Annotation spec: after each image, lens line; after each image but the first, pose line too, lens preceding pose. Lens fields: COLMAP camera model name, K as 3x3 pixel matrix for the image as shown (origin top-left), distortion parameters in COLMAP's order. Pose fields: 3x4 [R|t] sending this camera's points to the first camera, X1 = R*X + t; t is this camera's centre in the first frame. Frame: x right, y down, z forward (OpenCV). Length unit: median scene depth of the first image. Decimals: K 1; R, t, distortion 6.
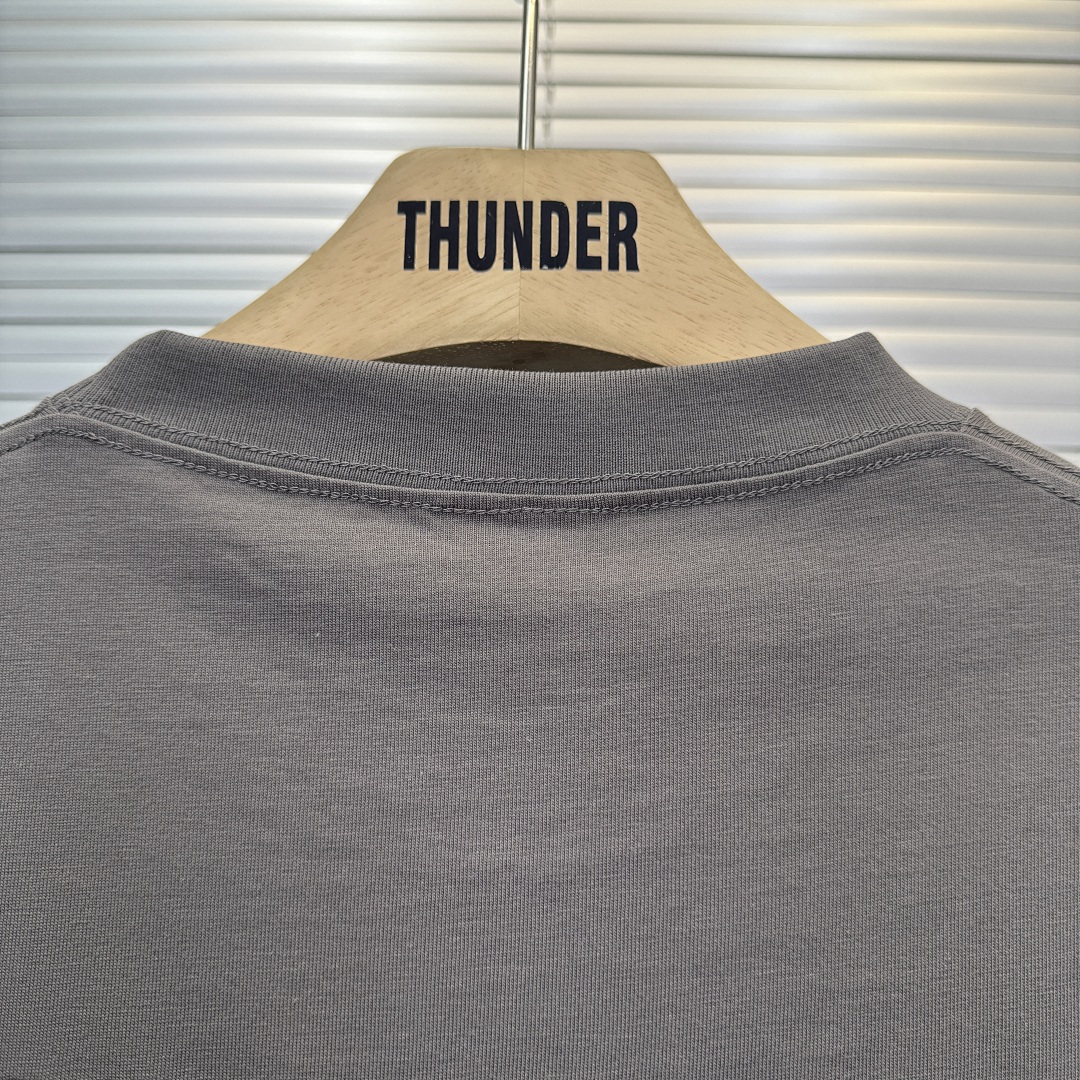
lens RADIAL K [[1170.3, 0, 555.3], [0, 1170.3, 482.1], [0, 0, 1]] dist [0.067676, 0.000000]
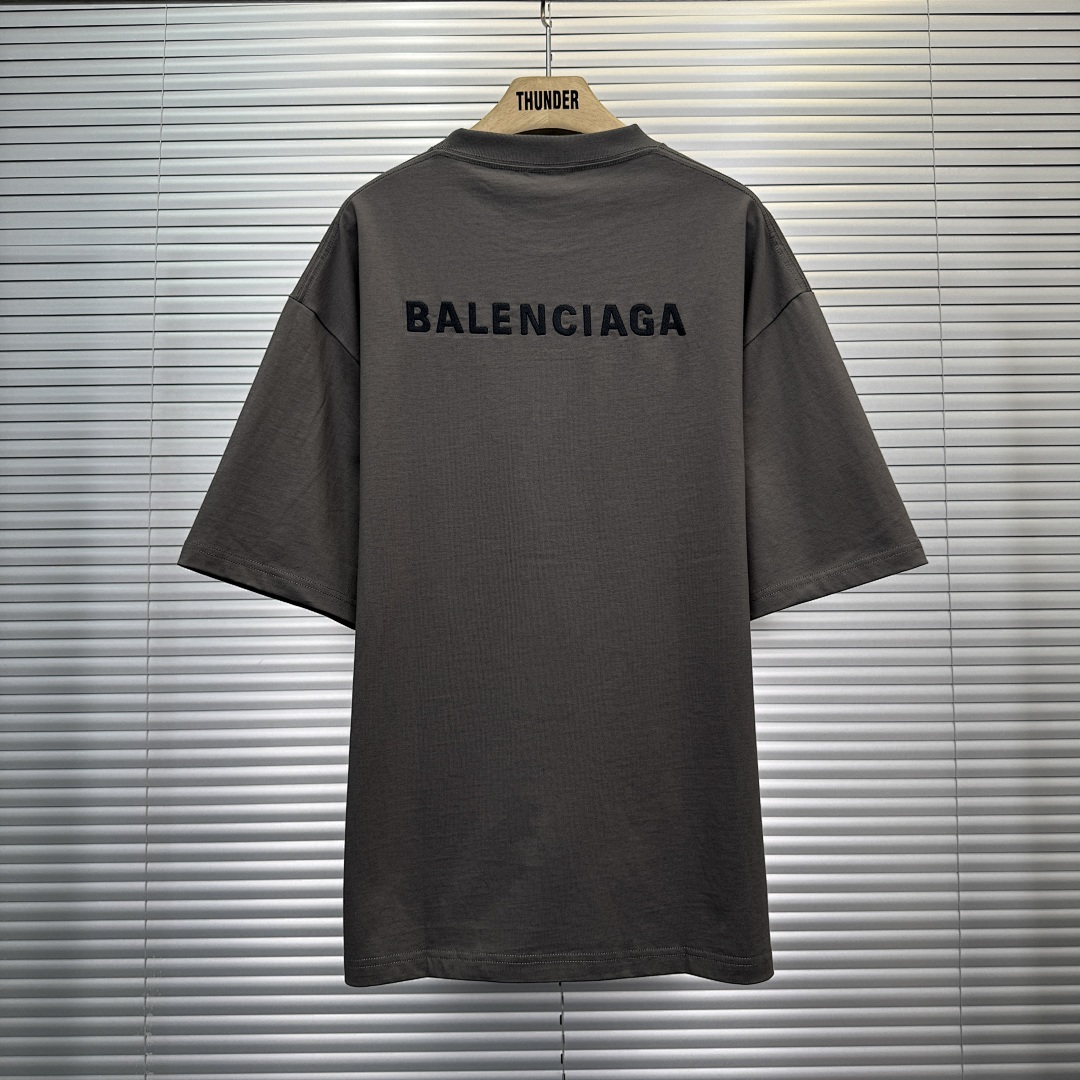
lens RADIAL K [[1170.3, 0, 574.7], [0, 1170.3, 580.4], [0, 0, 1]] dist [0.067676, 0.000000]
pose [[0.999643, -0.026717, -0.000704, 0.019020], [0.026439, 0.984690, 0.172298, 0.699932], [-0.003910, -0.172255, 0.985045, -3.213192]]
